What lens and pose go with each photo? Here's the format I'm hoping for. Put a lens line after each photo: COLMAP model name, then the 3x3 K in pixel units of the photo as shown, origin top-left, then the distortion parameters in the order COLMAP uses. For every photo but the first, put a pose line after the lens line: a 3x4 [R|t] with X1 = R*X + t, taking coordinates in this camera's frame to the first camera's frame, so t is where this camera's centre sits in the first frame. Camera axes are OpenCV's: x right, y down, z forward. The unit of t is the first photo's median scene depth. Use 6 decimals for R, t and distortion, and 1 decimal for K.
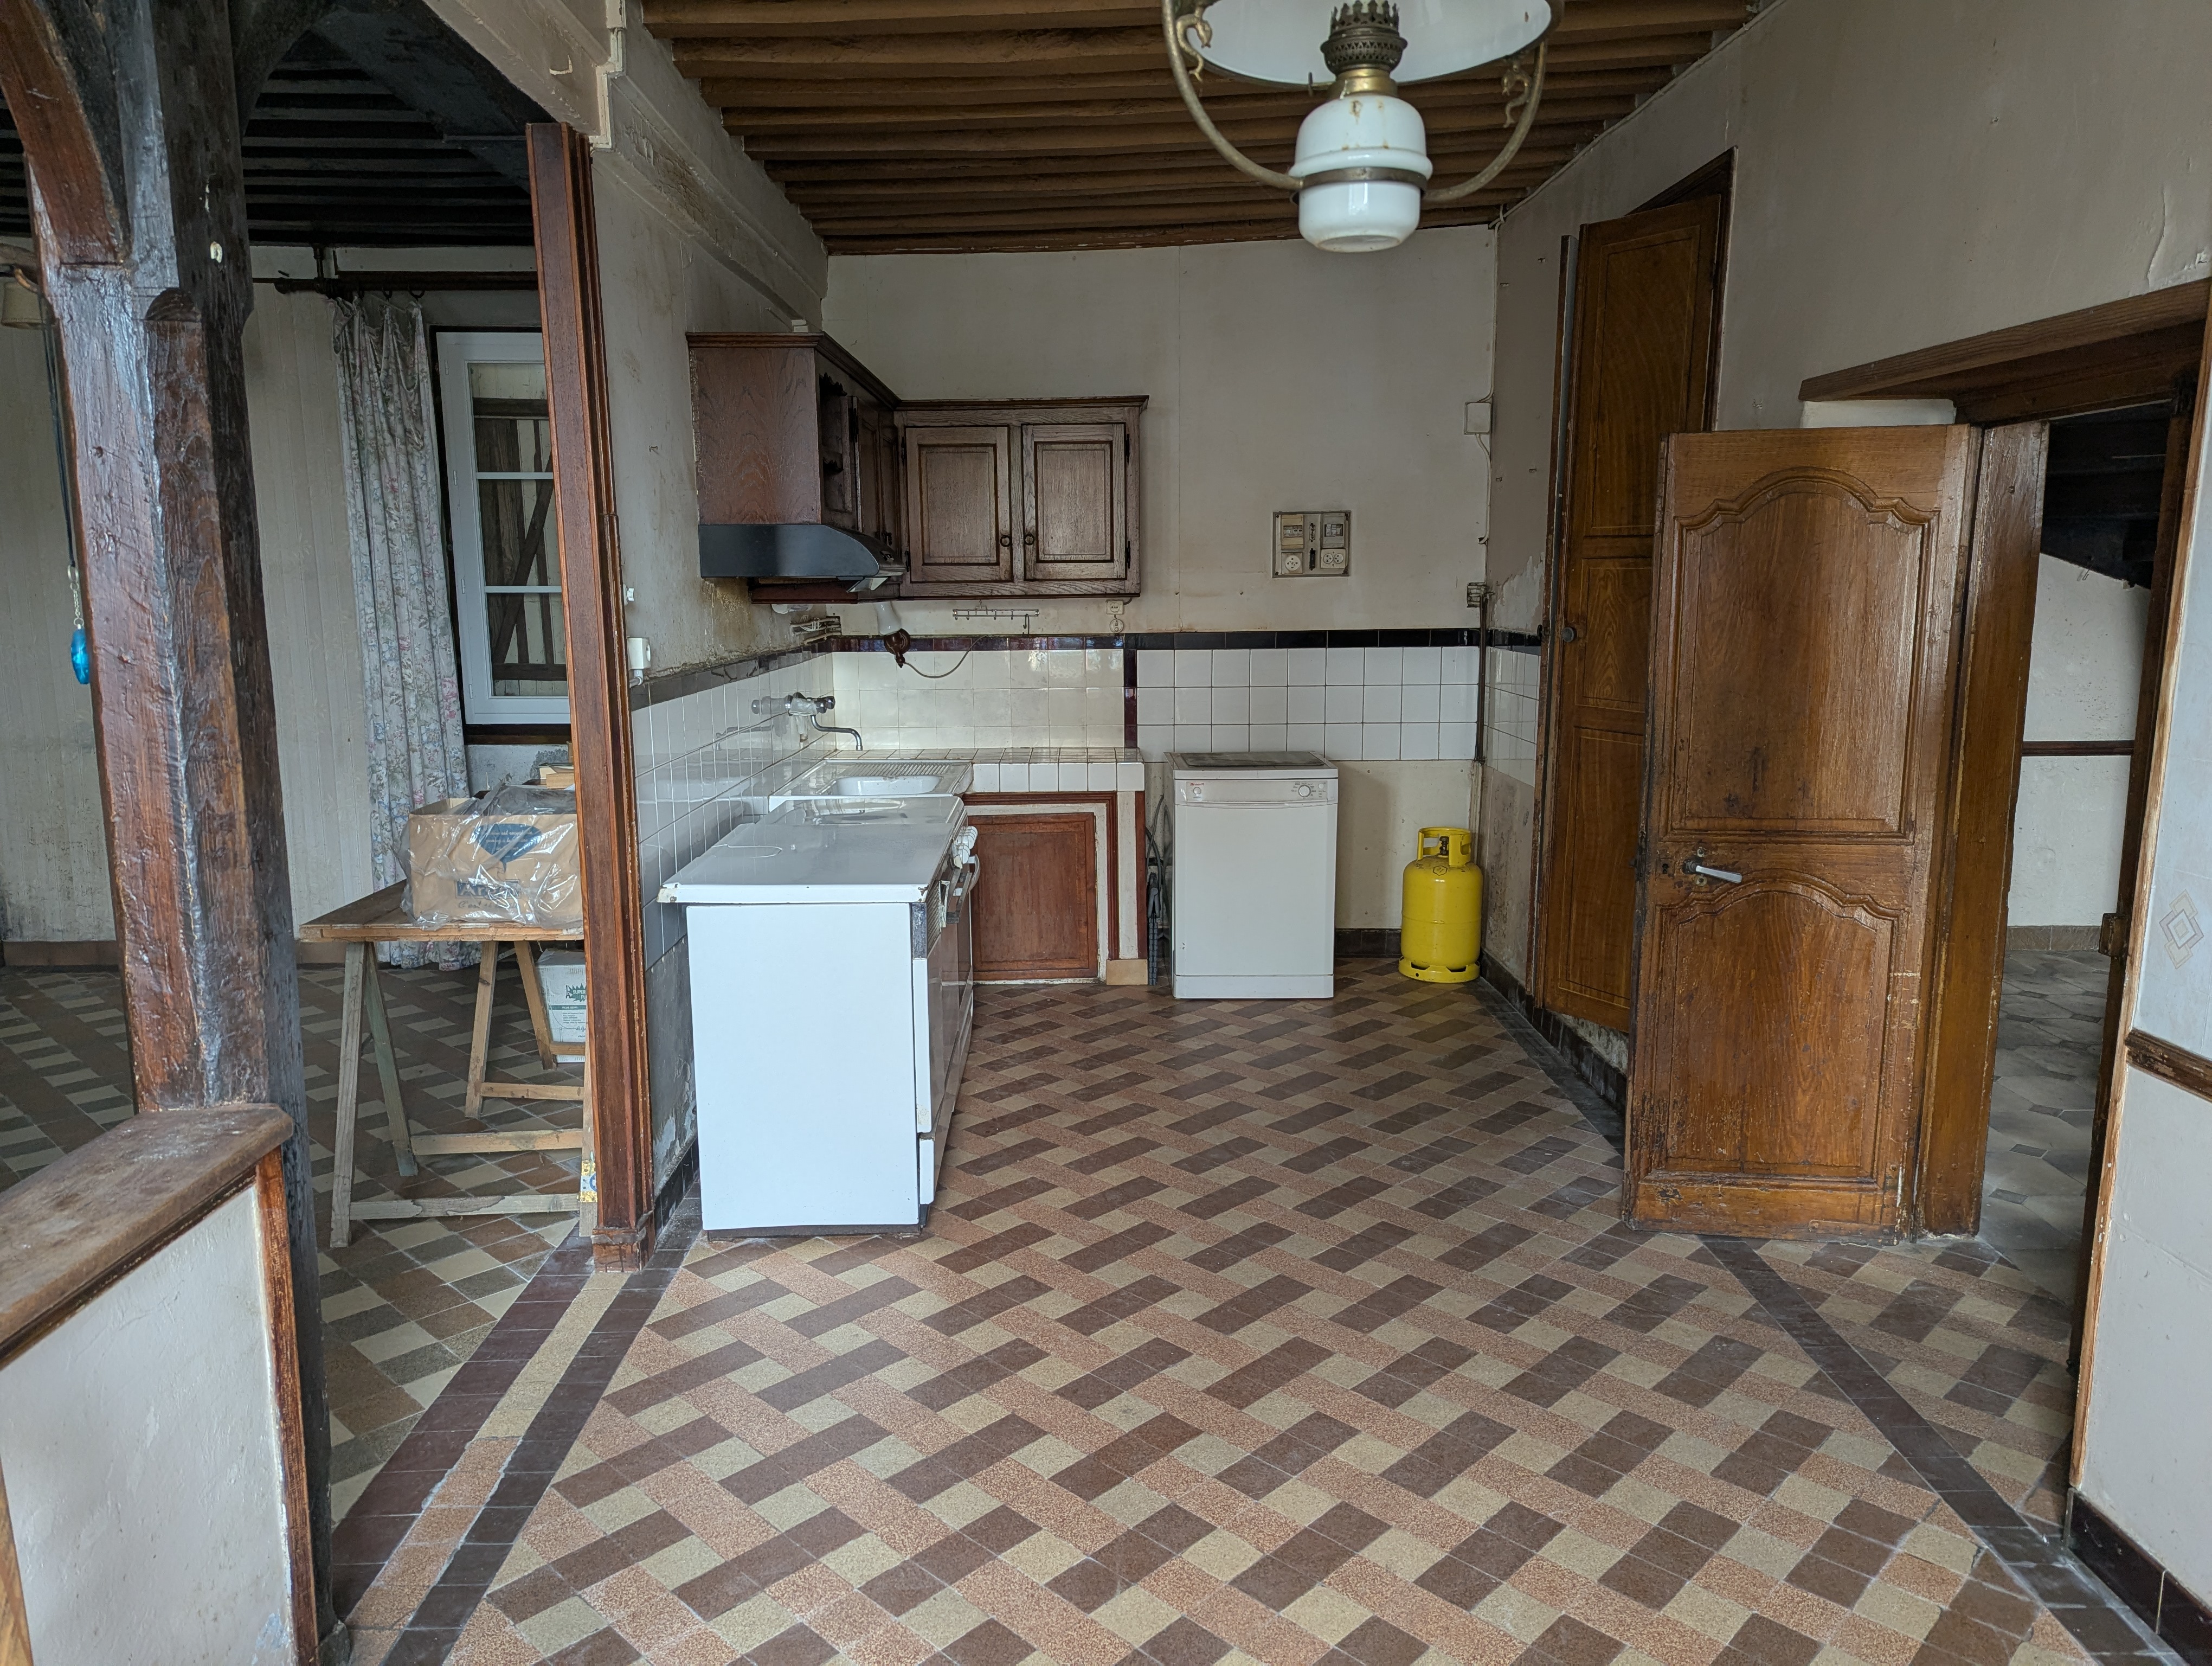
lens RADIAL K [[1522.5, 0, 1105.2], [0, 1522.5, 812.7], [0, 0, 1]] dist [0.071310, -0.073684]
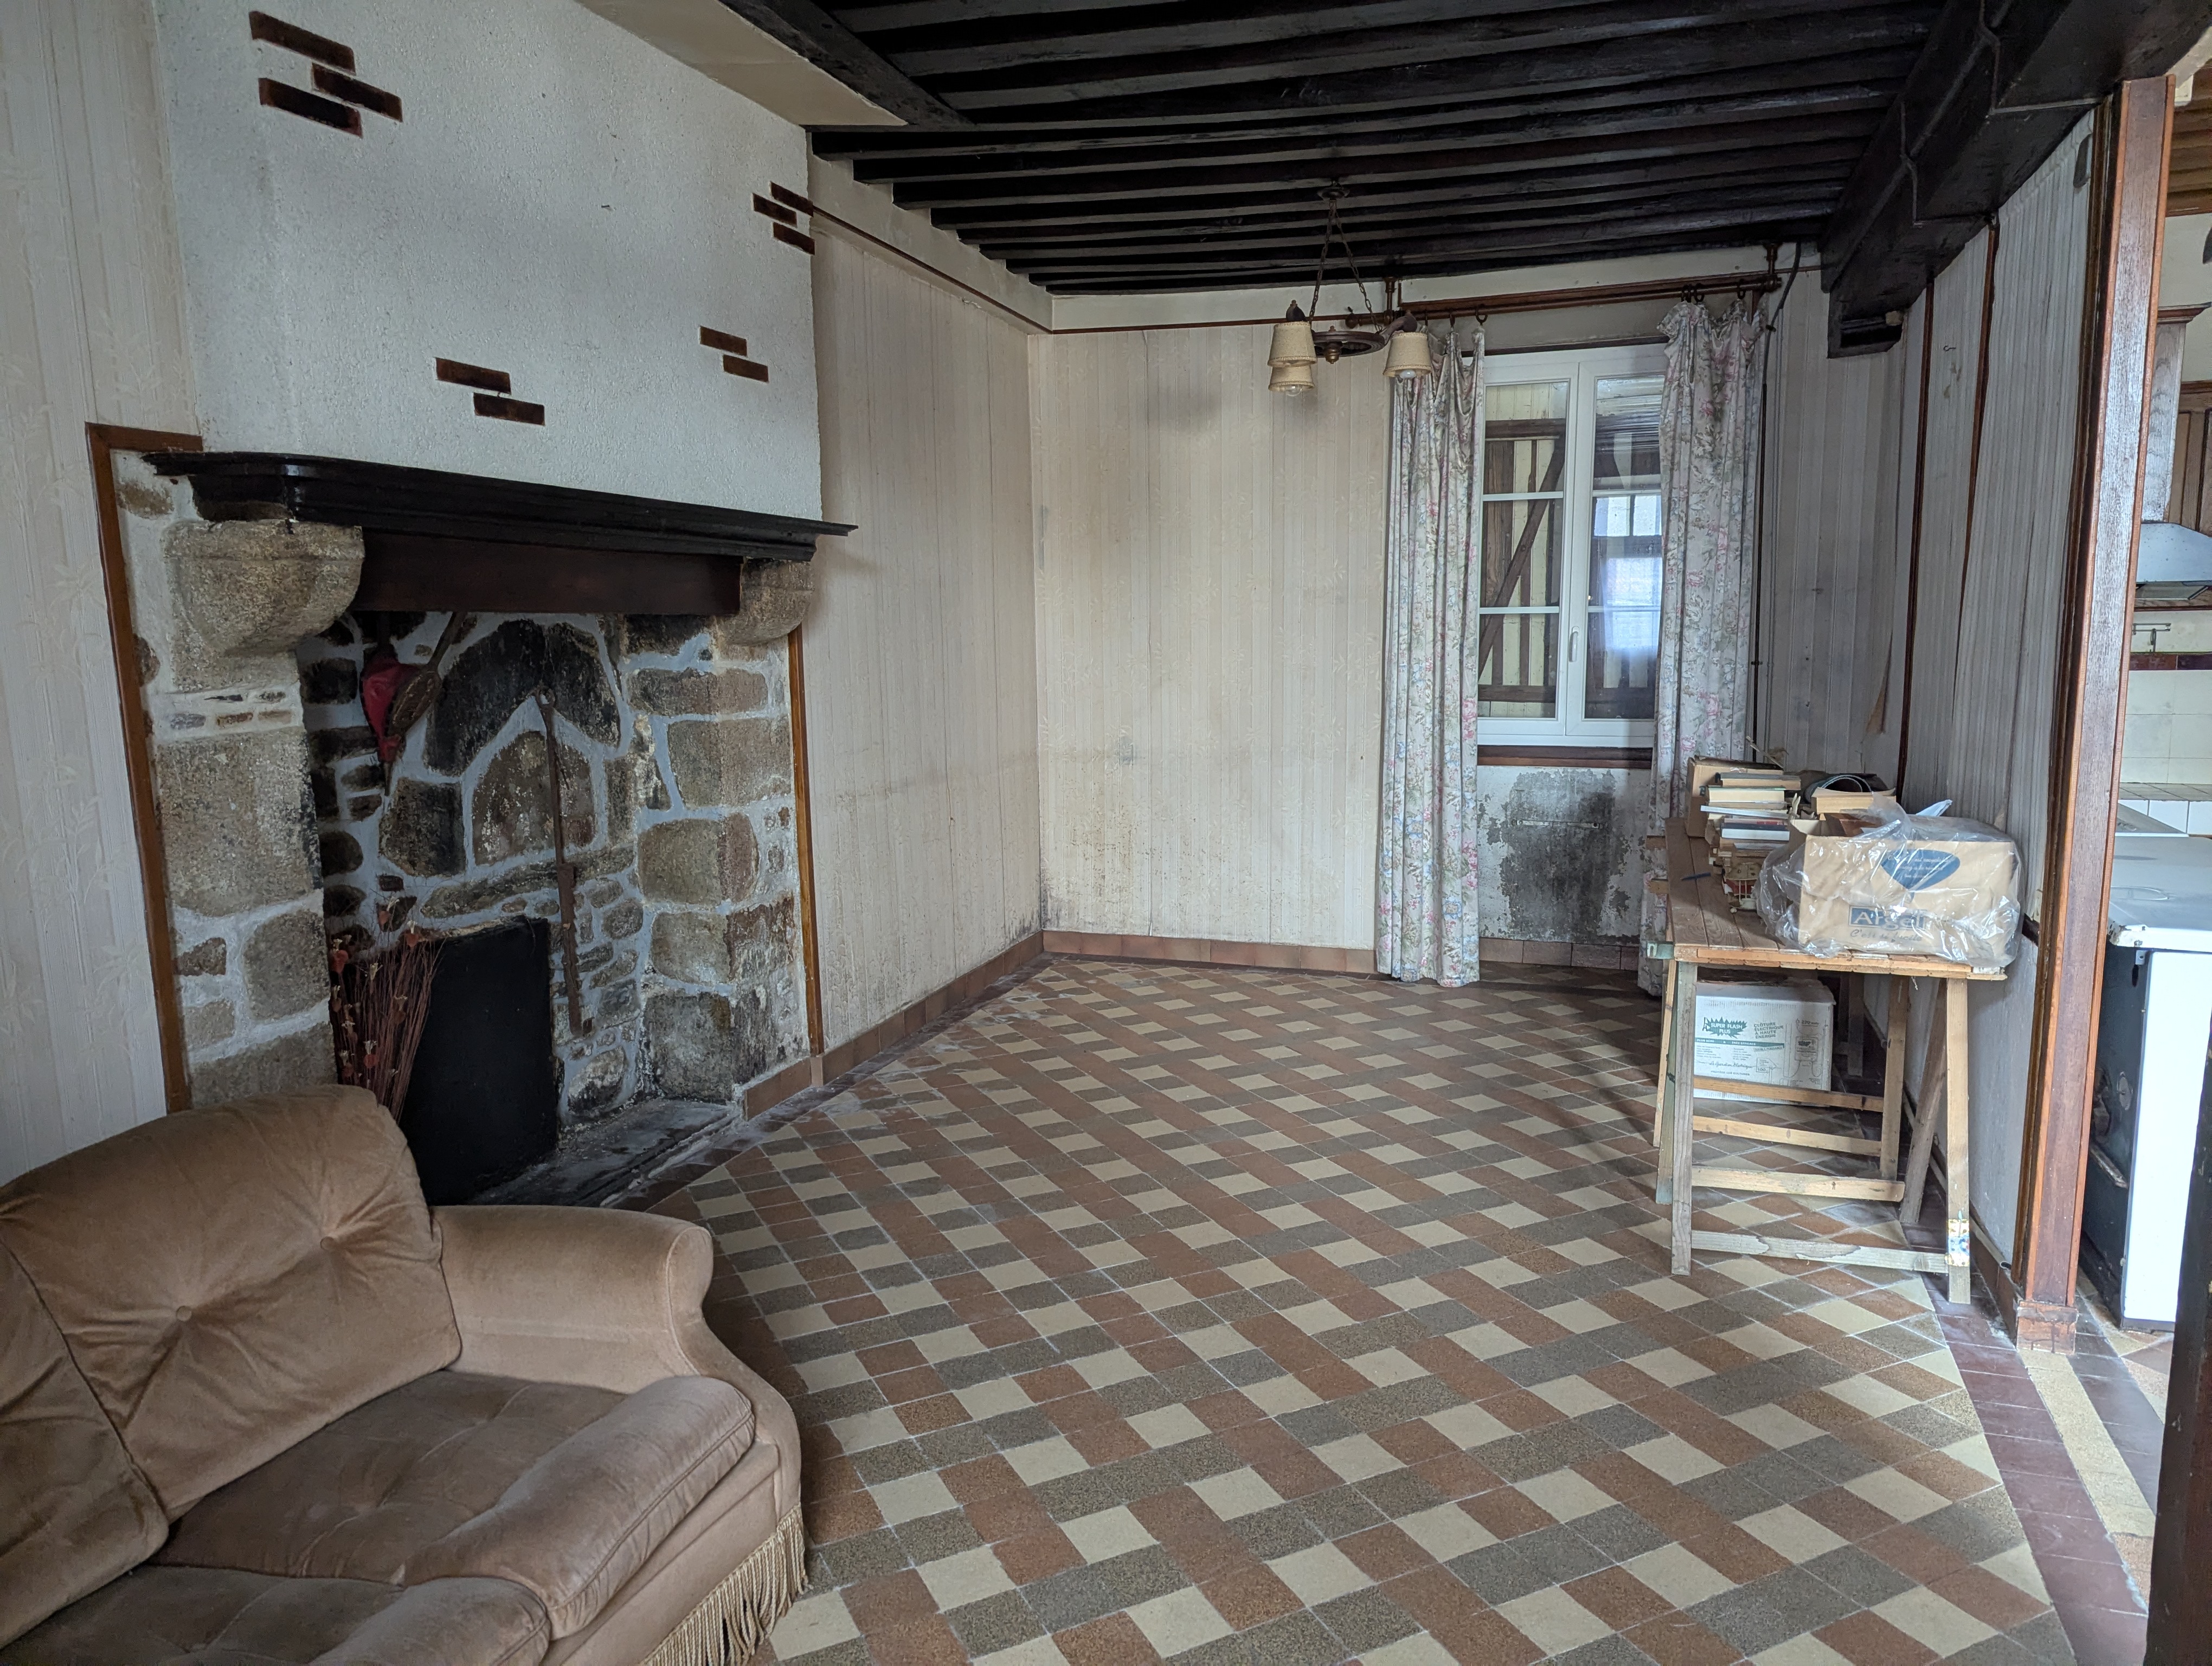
lens RADIAL K [[1522.9, 0, 1106.0], [0, 1522.9, 833.0], [0, 0, 1]] dist [0.075753, -0.071173]
pose [[0.939869, 0.040556, -0.339119, -0.495711], [-0.042512, 0.999095, 0.001662, 0.015295], [0.338880, 0.012855, 0.940742, -0.042936]]
